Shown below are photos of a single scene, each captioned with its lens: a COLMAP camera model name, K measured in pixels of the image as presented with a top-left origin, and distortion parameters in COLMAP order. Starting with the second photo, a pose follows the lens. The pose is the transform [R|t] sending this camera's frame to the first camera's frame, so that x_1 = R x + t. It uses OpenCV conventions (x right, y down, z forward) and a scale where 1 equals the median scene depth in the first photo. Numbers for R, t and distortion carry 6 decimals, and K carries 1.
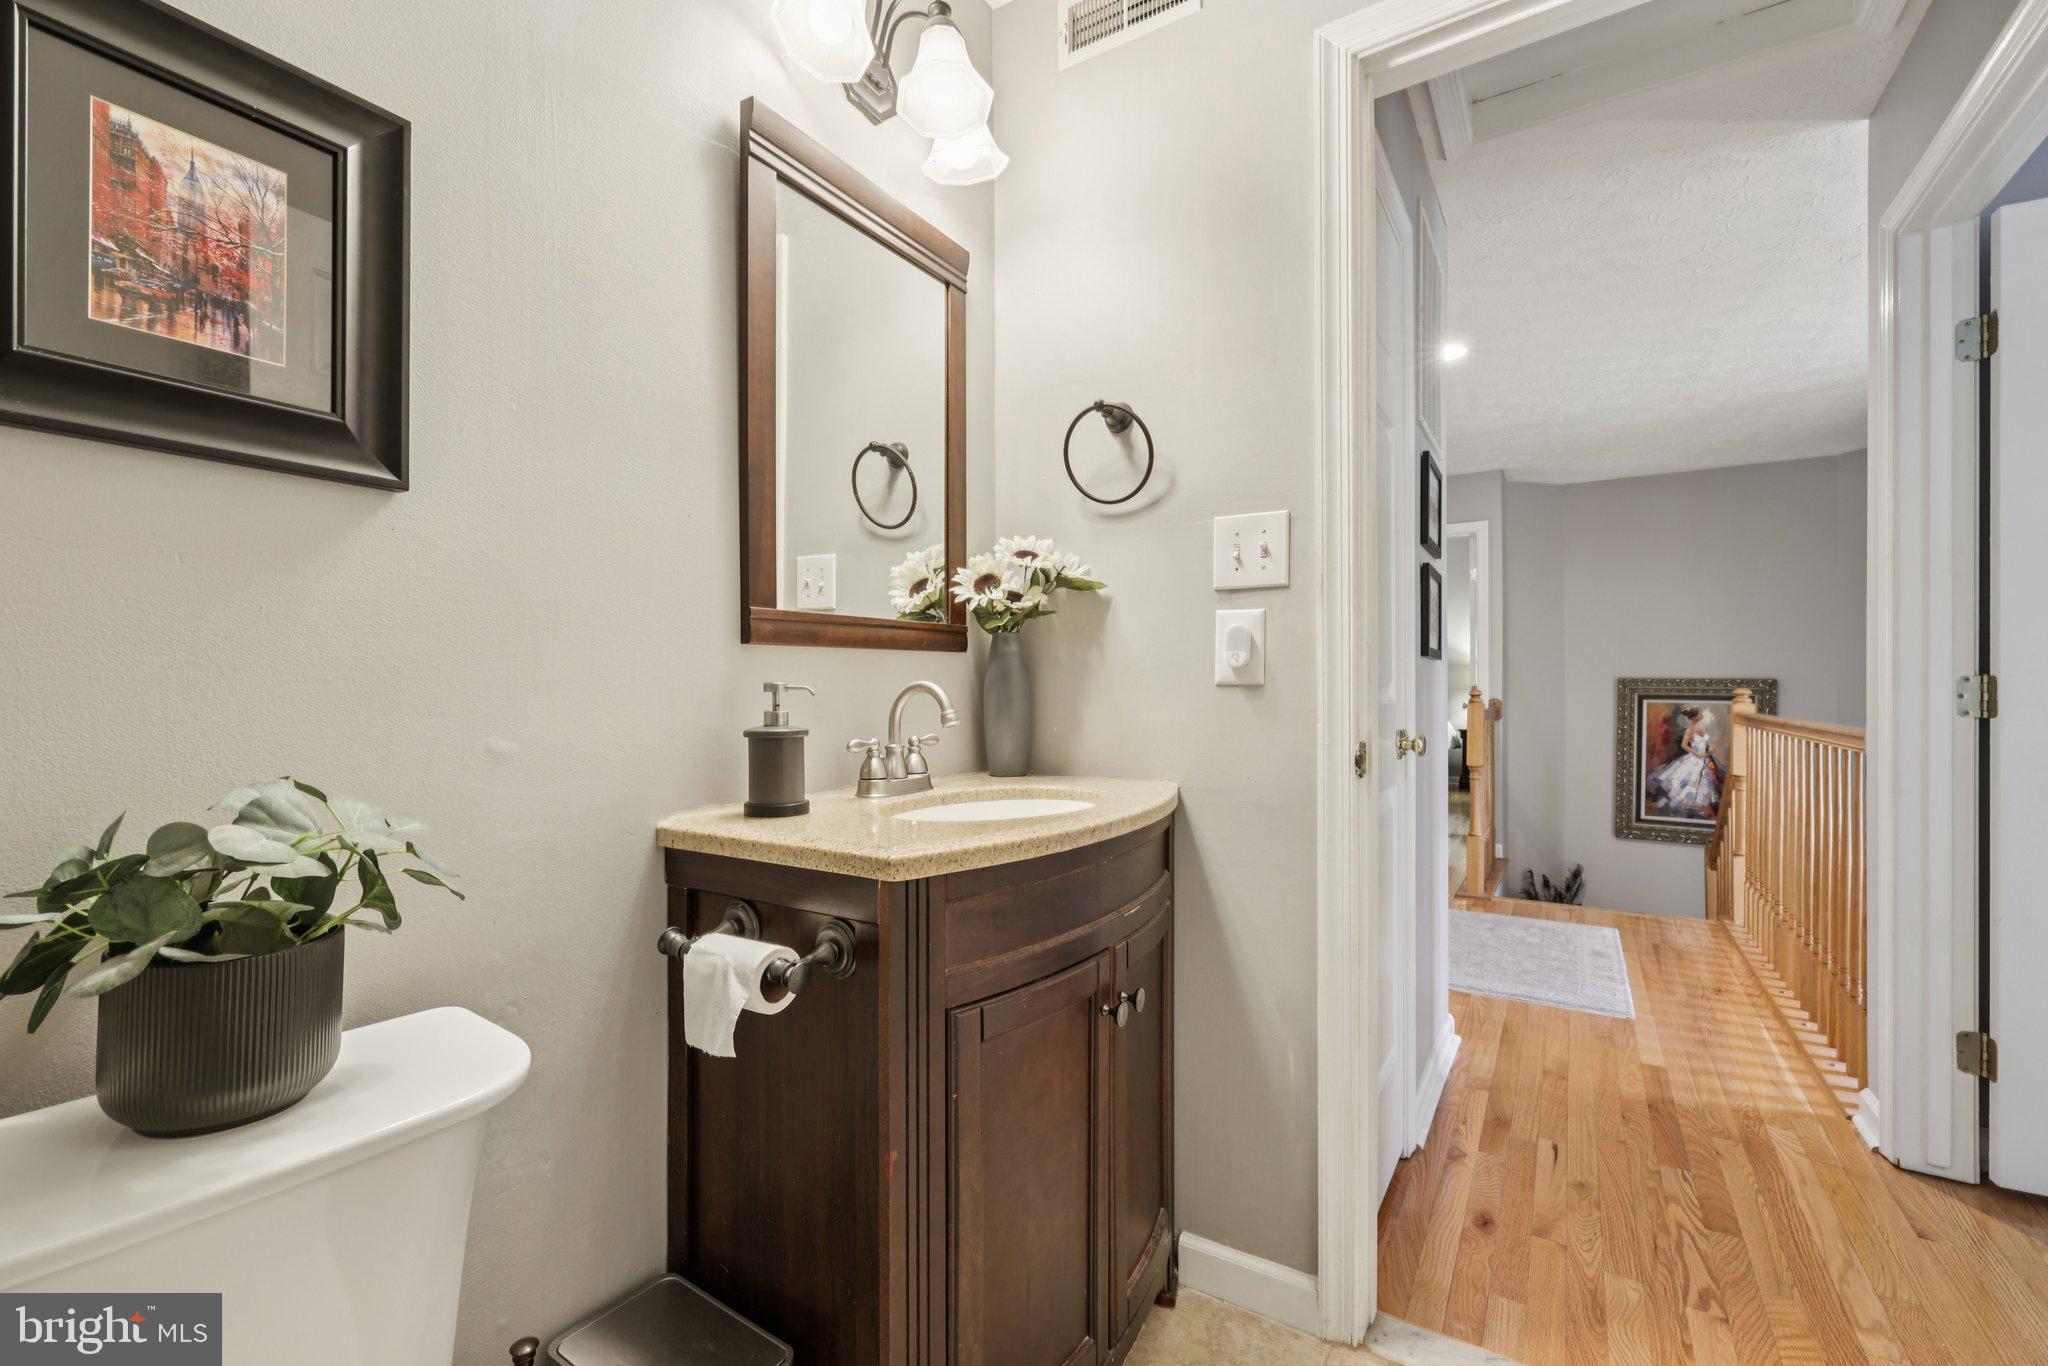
lens RADIAL K [[876.9, 0, 1008.4], [0, 876.9, 684.3], [0, 0, 1]] dist [0.001213, -0.000312]
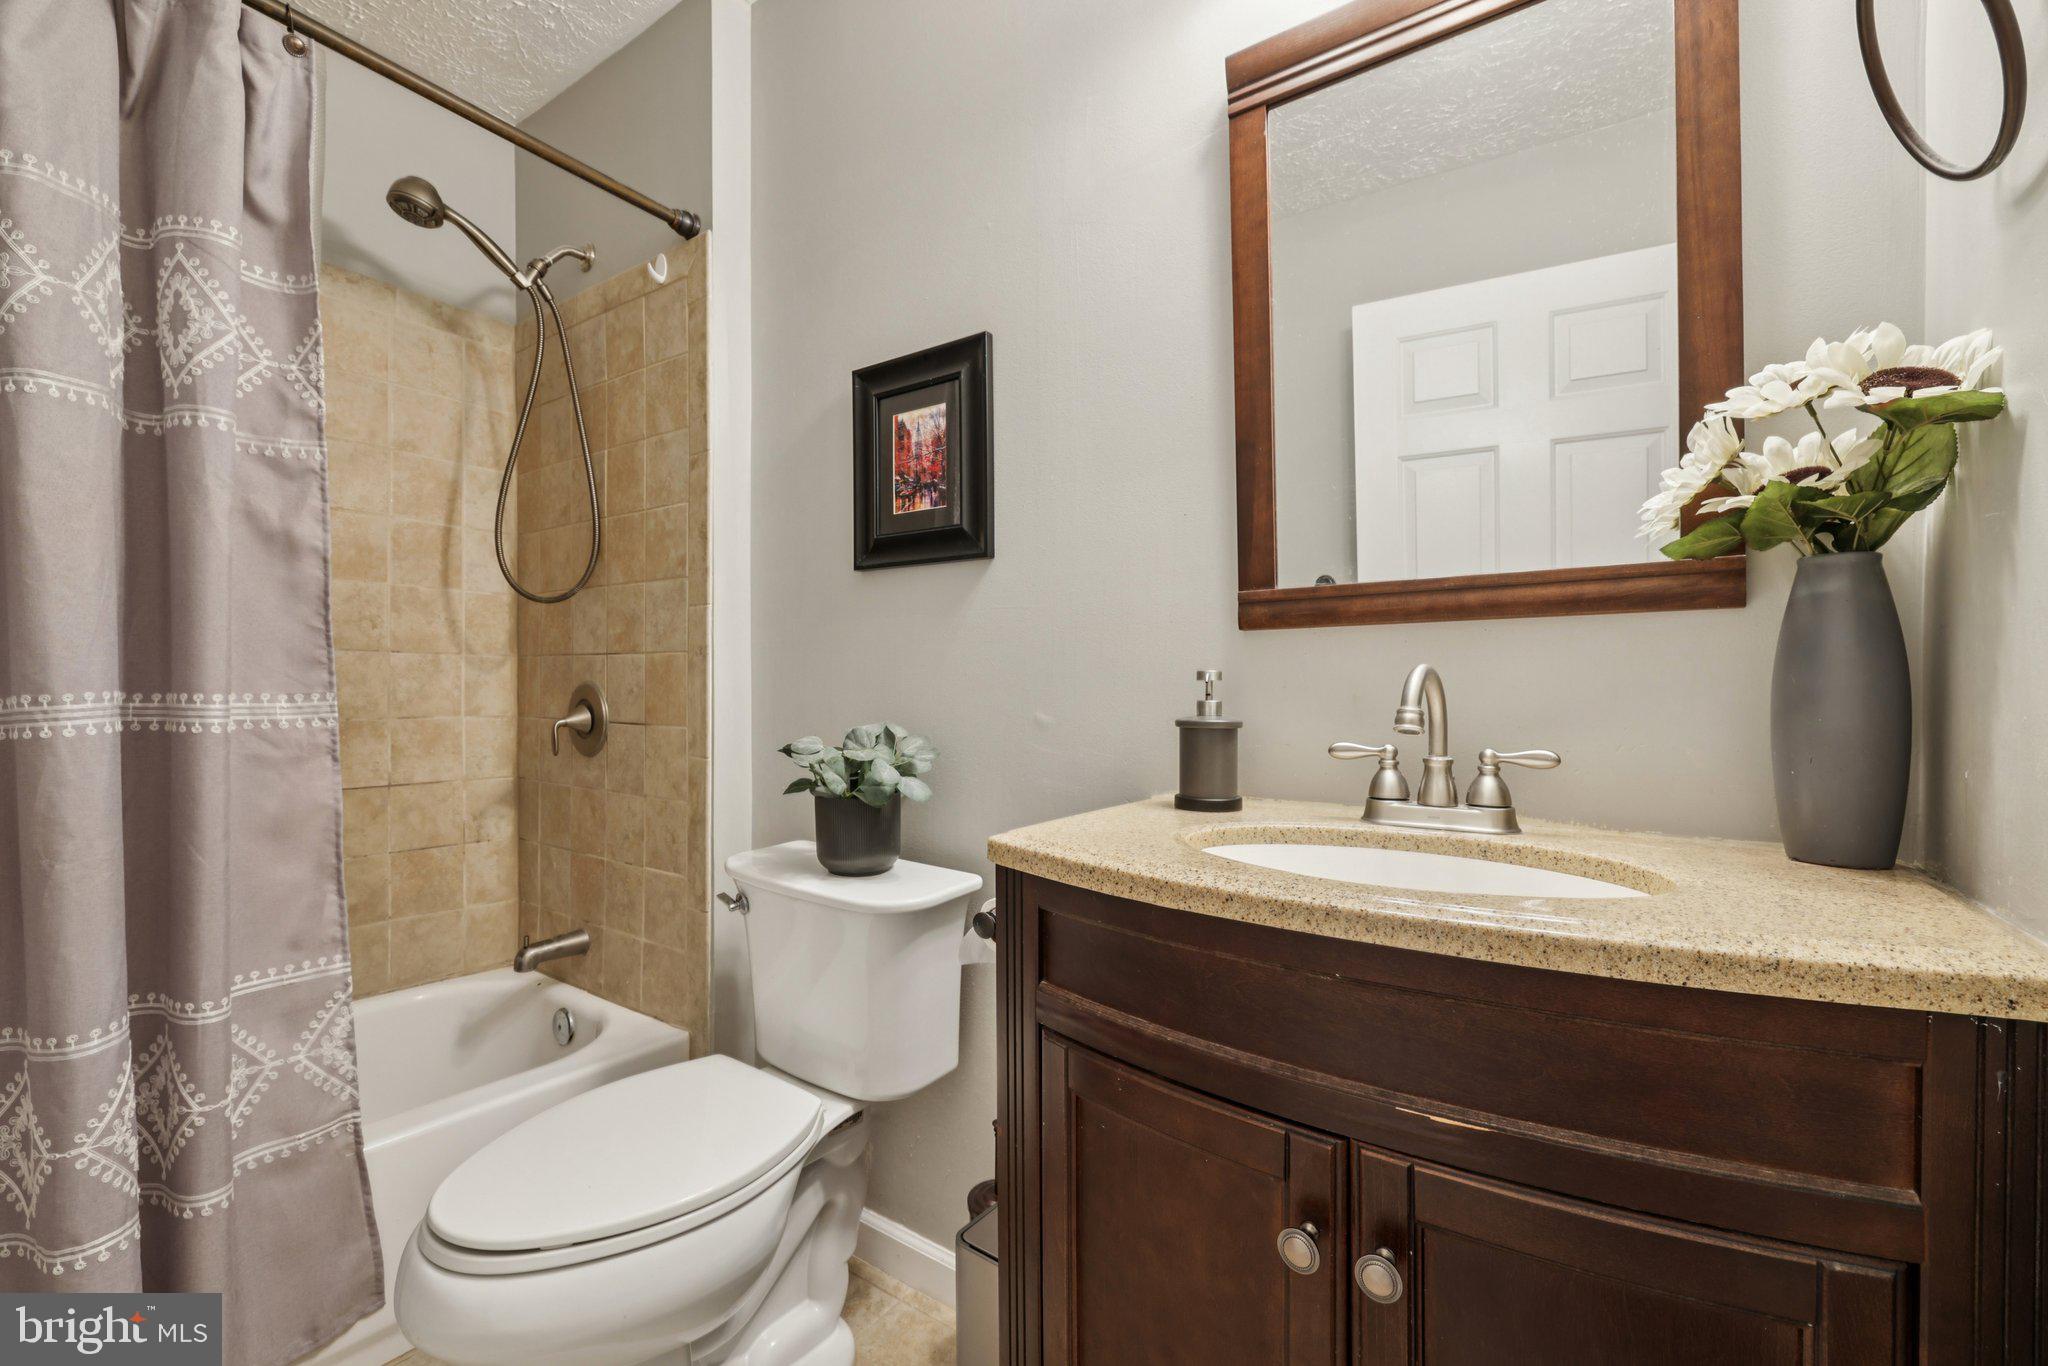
lens RADIAL K [[876.9, 0, 1006.2], [0, 876.9, 689.1], [0, 0, 1]] dist [0.001213, -0.000312]
pose [[-0.064613, 0.002295, -0.997908, 0.750404], [0.001116, 0.999997, 0.002228, 0.016935], [0.997910, -0.000970, -0.064615, 0.908571]]
